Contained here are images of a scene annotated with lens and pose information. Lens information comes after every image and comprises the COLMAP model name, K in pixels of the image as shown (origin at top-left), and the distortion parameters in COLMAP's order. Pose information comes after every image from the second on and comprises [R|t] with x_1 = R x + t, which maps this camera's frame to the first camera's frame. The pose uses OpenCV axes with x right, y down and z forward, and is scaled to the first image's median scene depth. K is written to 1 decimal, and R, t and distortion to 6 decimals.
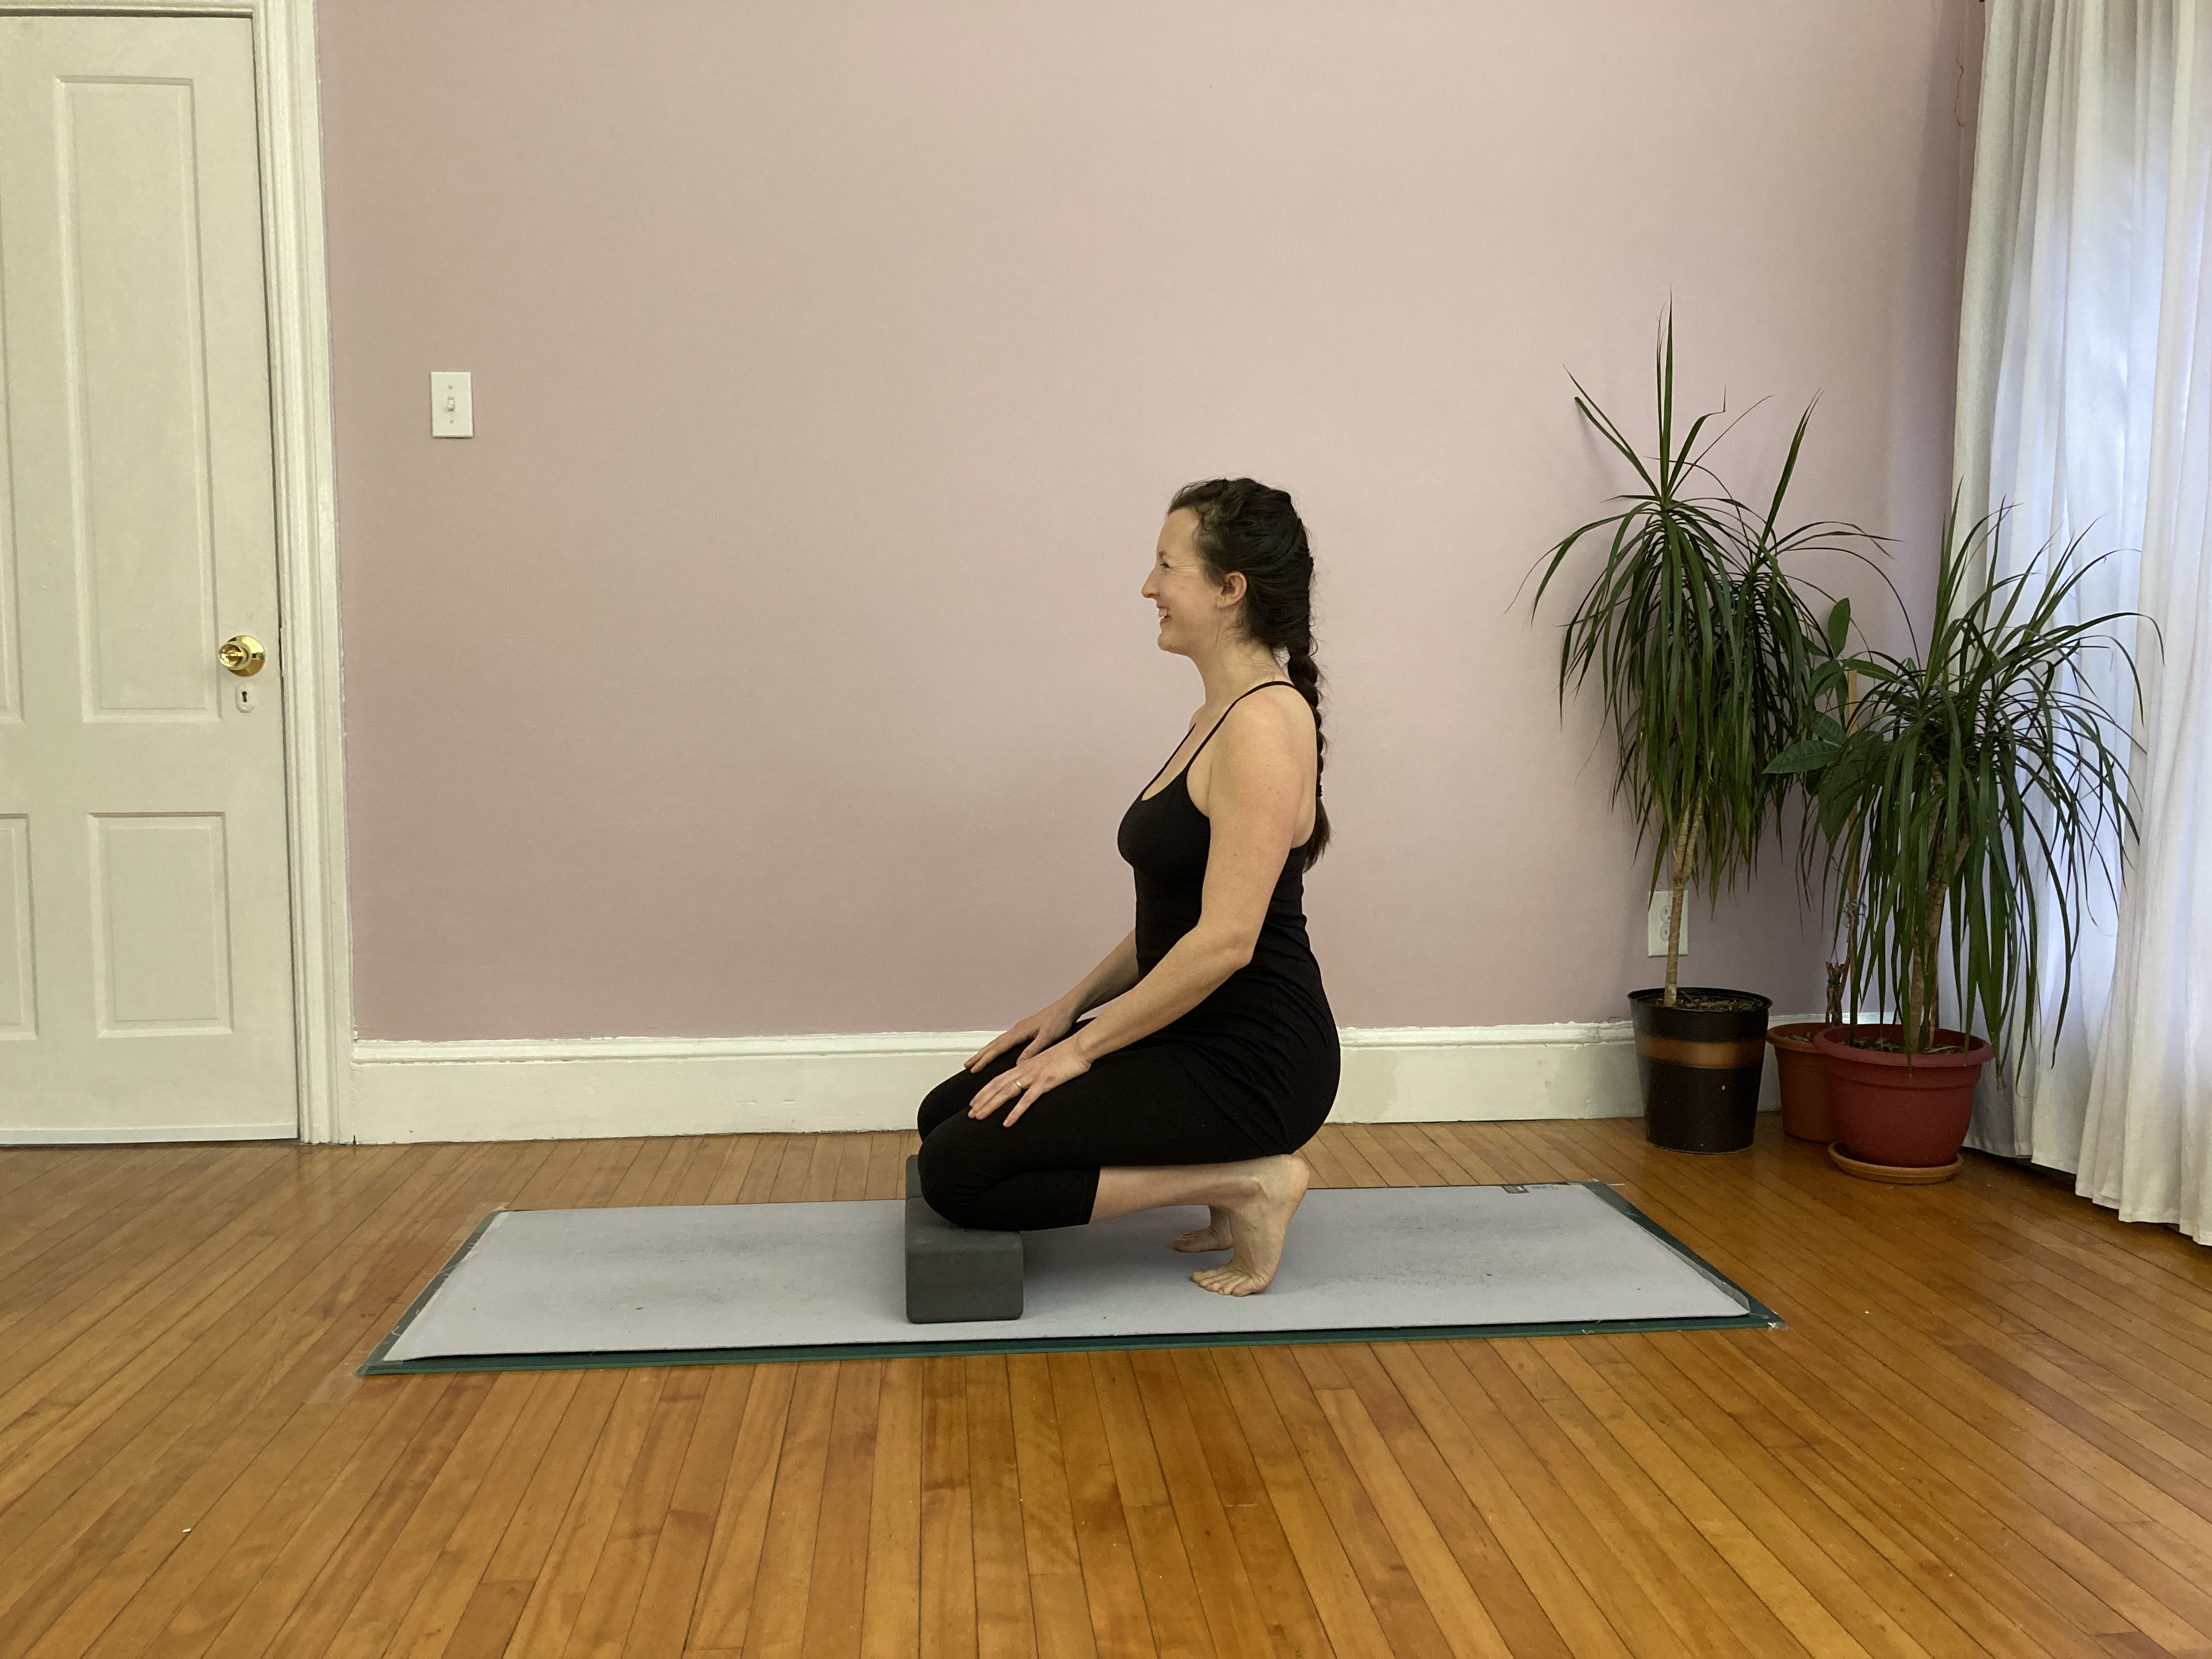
lens RADIAL K [[1818.0, 0, 1090.5], [0, 1818.0, 822.0], [0, 0, 1]] dist [0.008632, 0.013559]
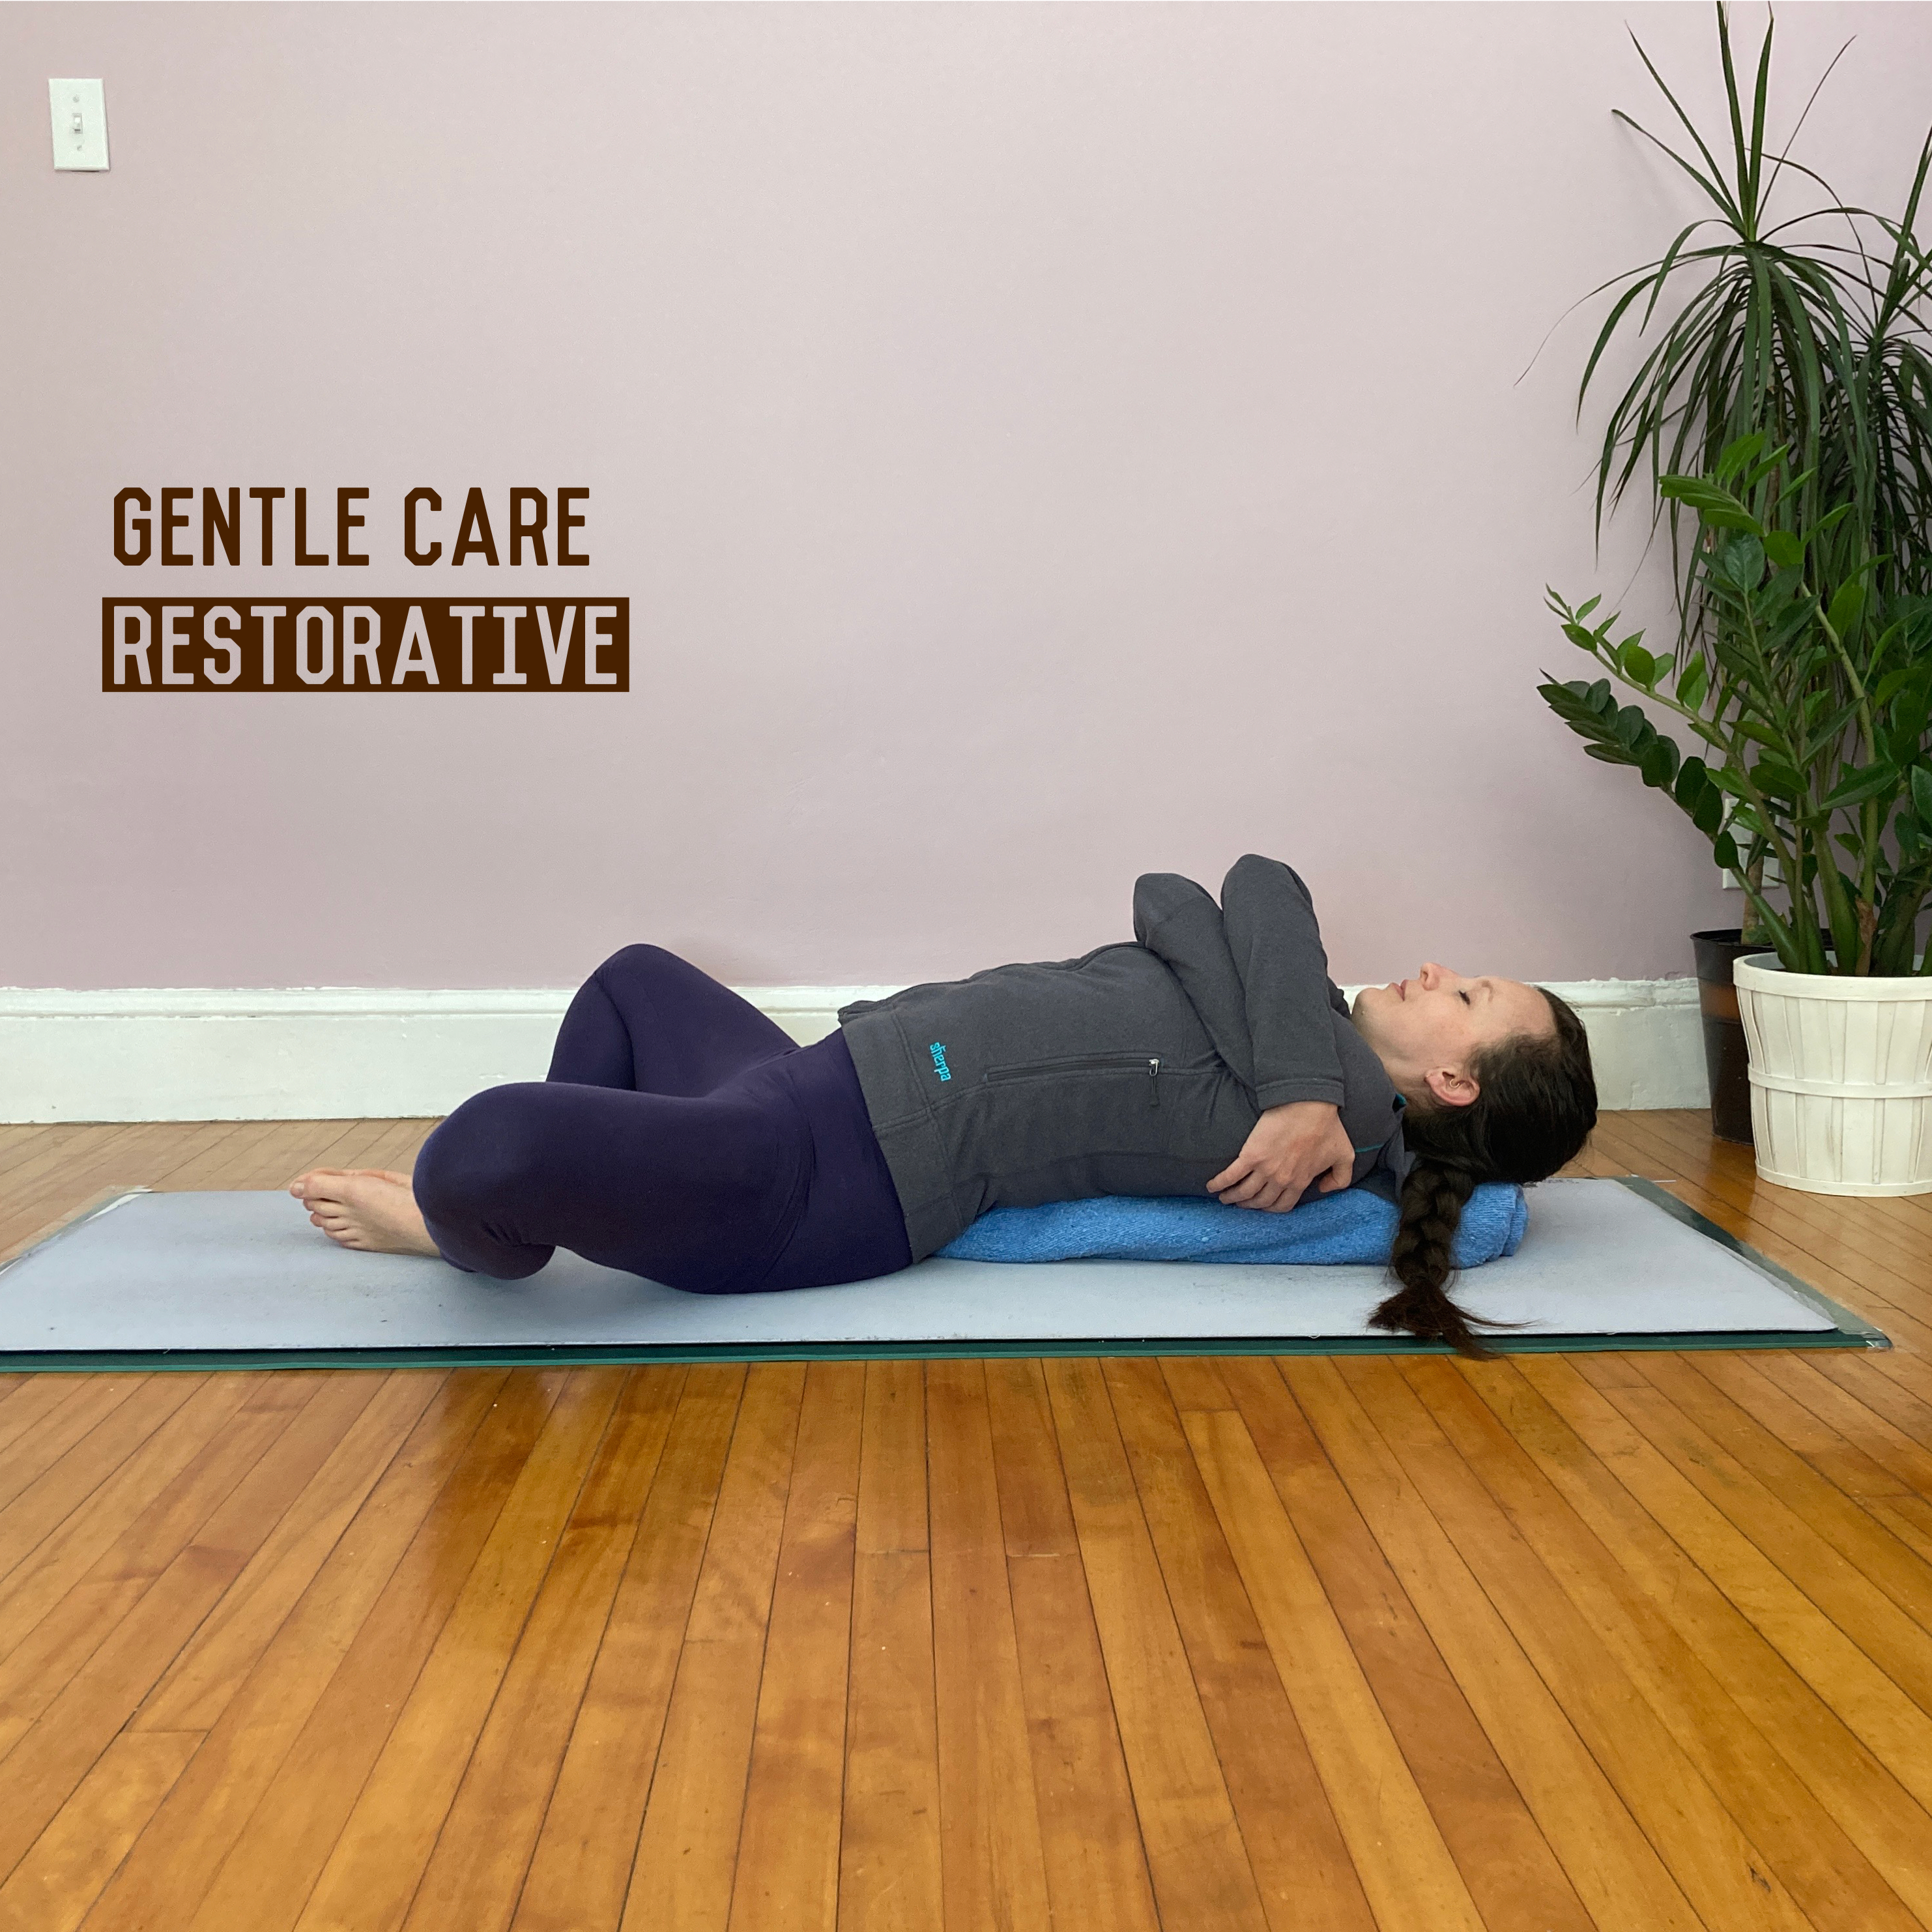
lens RADIAL K [[2163.7, 0, 957.9], [0, 2163.7, 970.8], [0, 0, 1]] dist [0.007033, 0.019852]
pose [[0.998162, 0.003460, -0.060497, 0.092684], [-0.000652, 0.998924, 0.046372, 0.114056], [0.060592, -0.046247, 0.997091, 0.201119]]
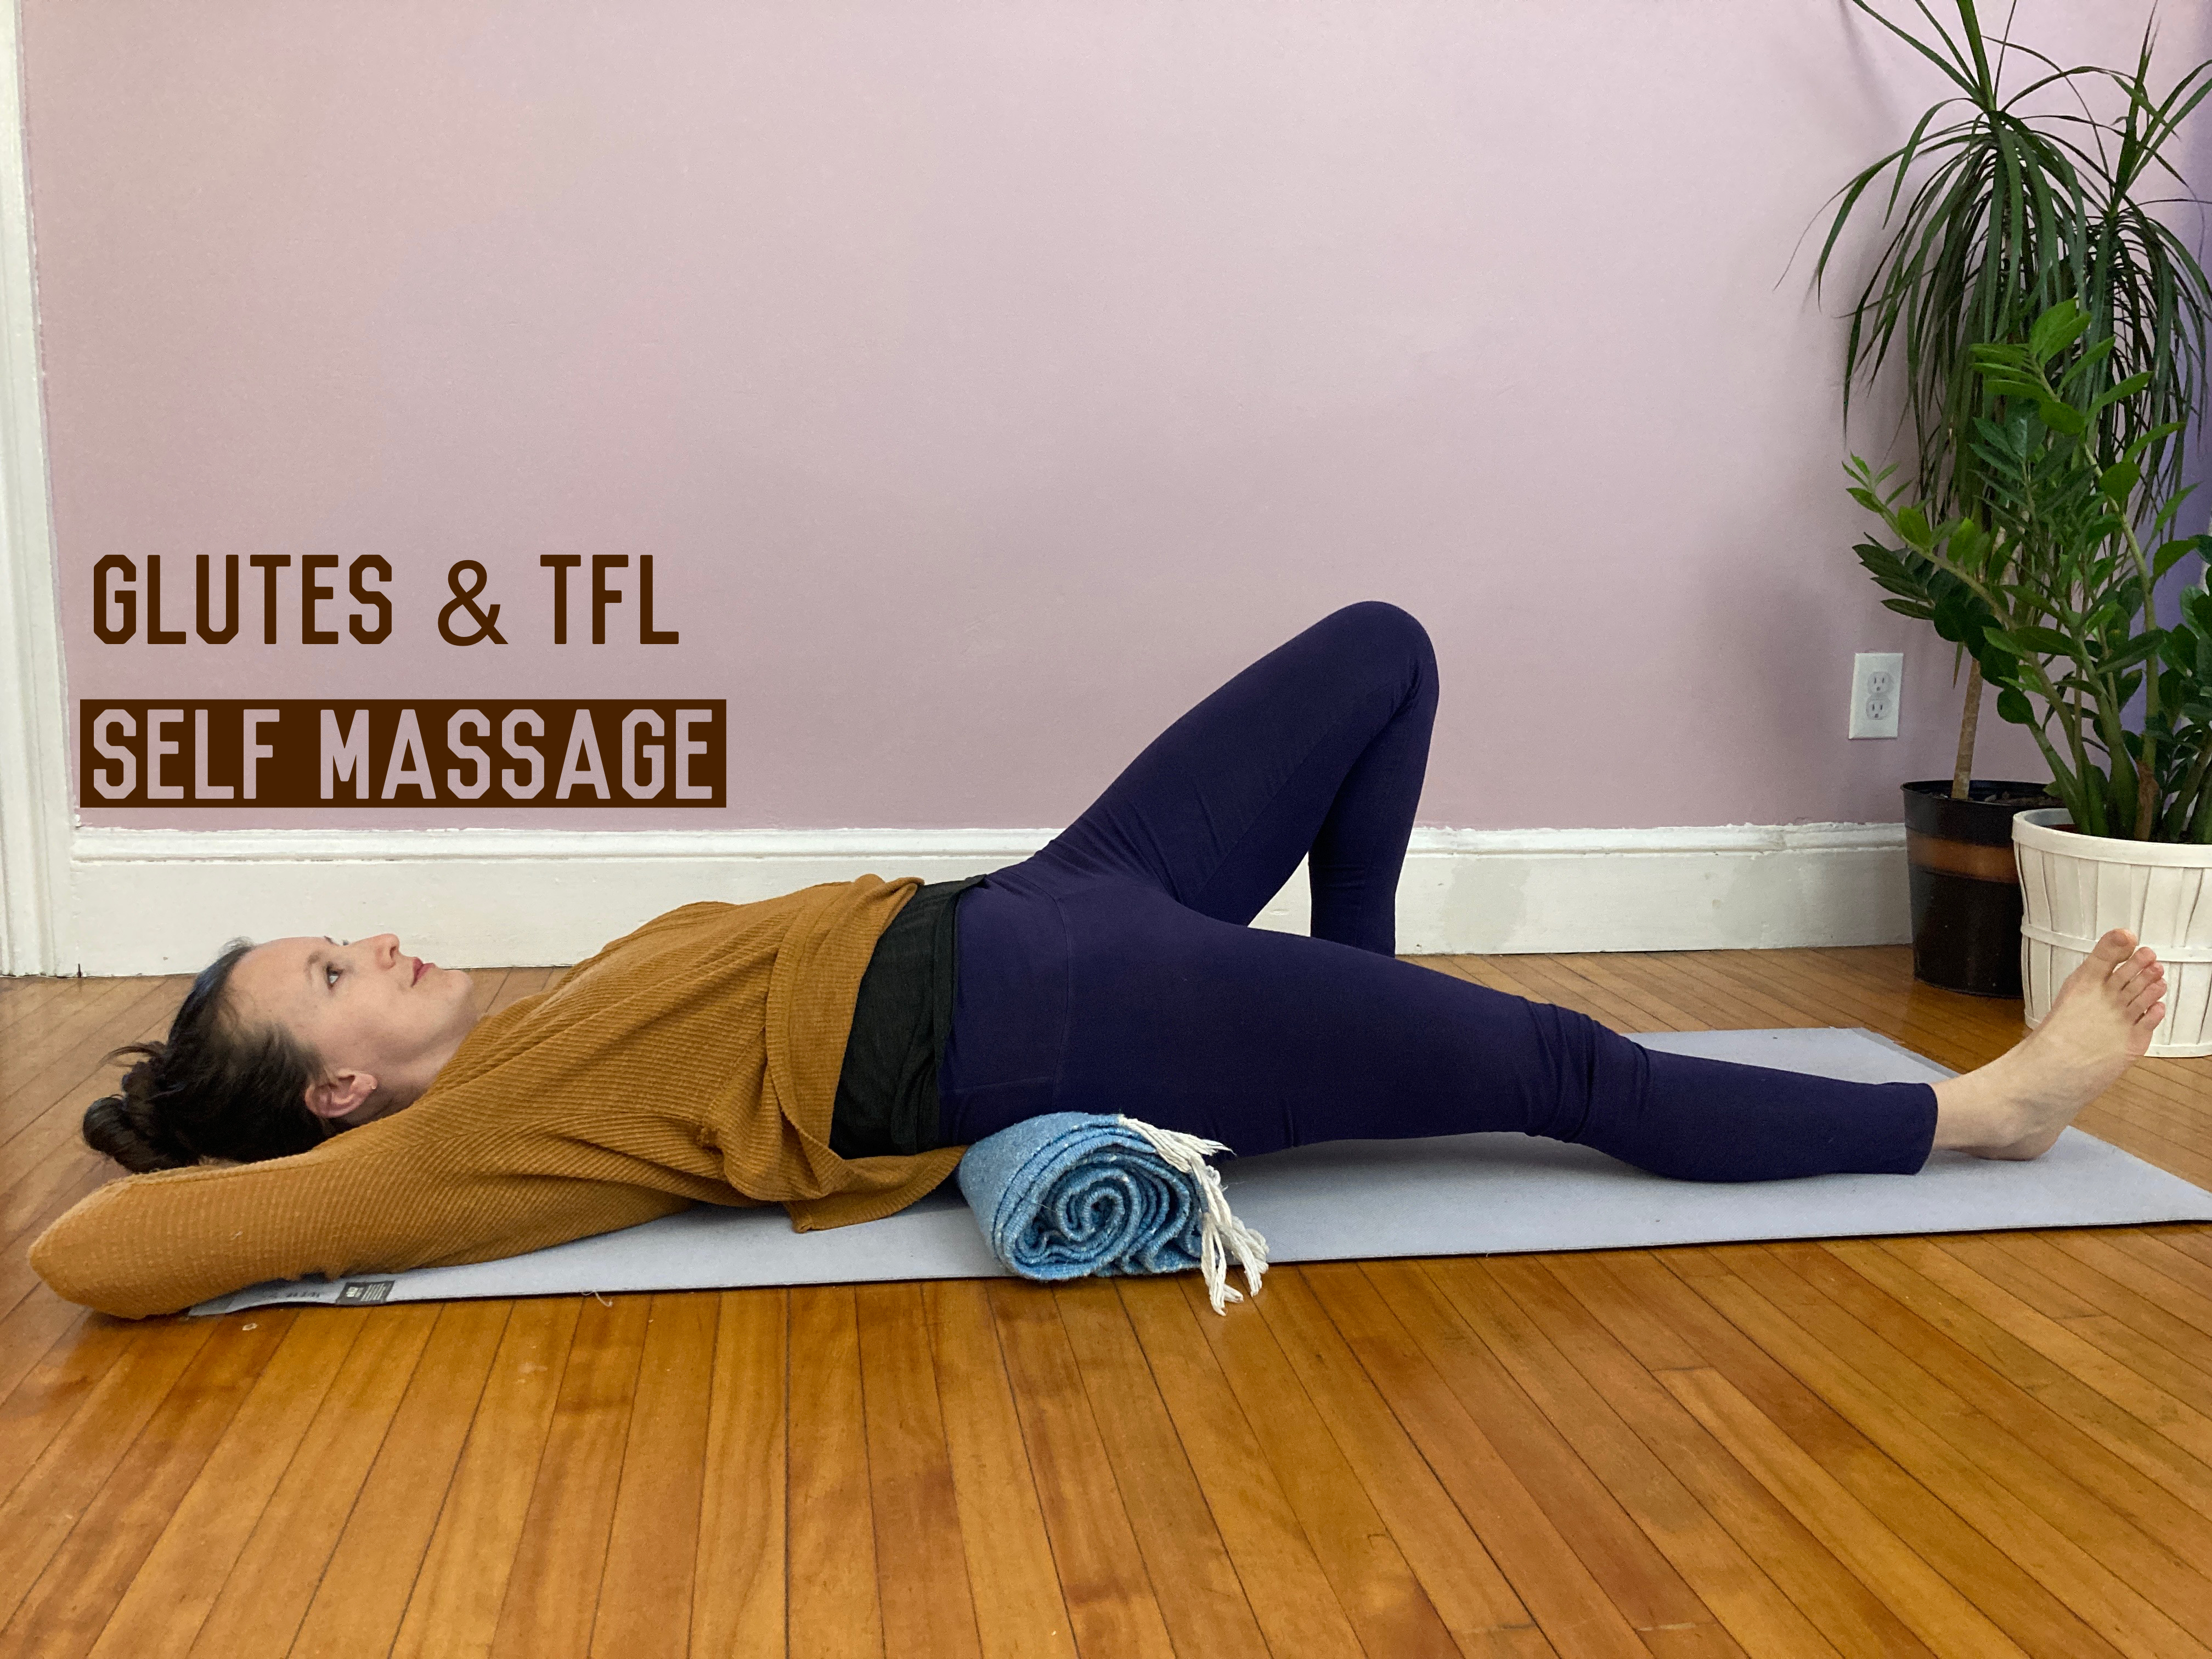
lens RADIAL K [[1819.8, 0, 1101.4], [0, 1819.8, 823.2], [0, 0, 1]] dist [0.009099, 0.017155]
pose [[0.996447, 0.009813, 0.083652, -0.119753], [-0.016845, 0.996343, 0.083765, 0.086032], [-0.082524, -0.084876, 0.992968, 0.449055]]
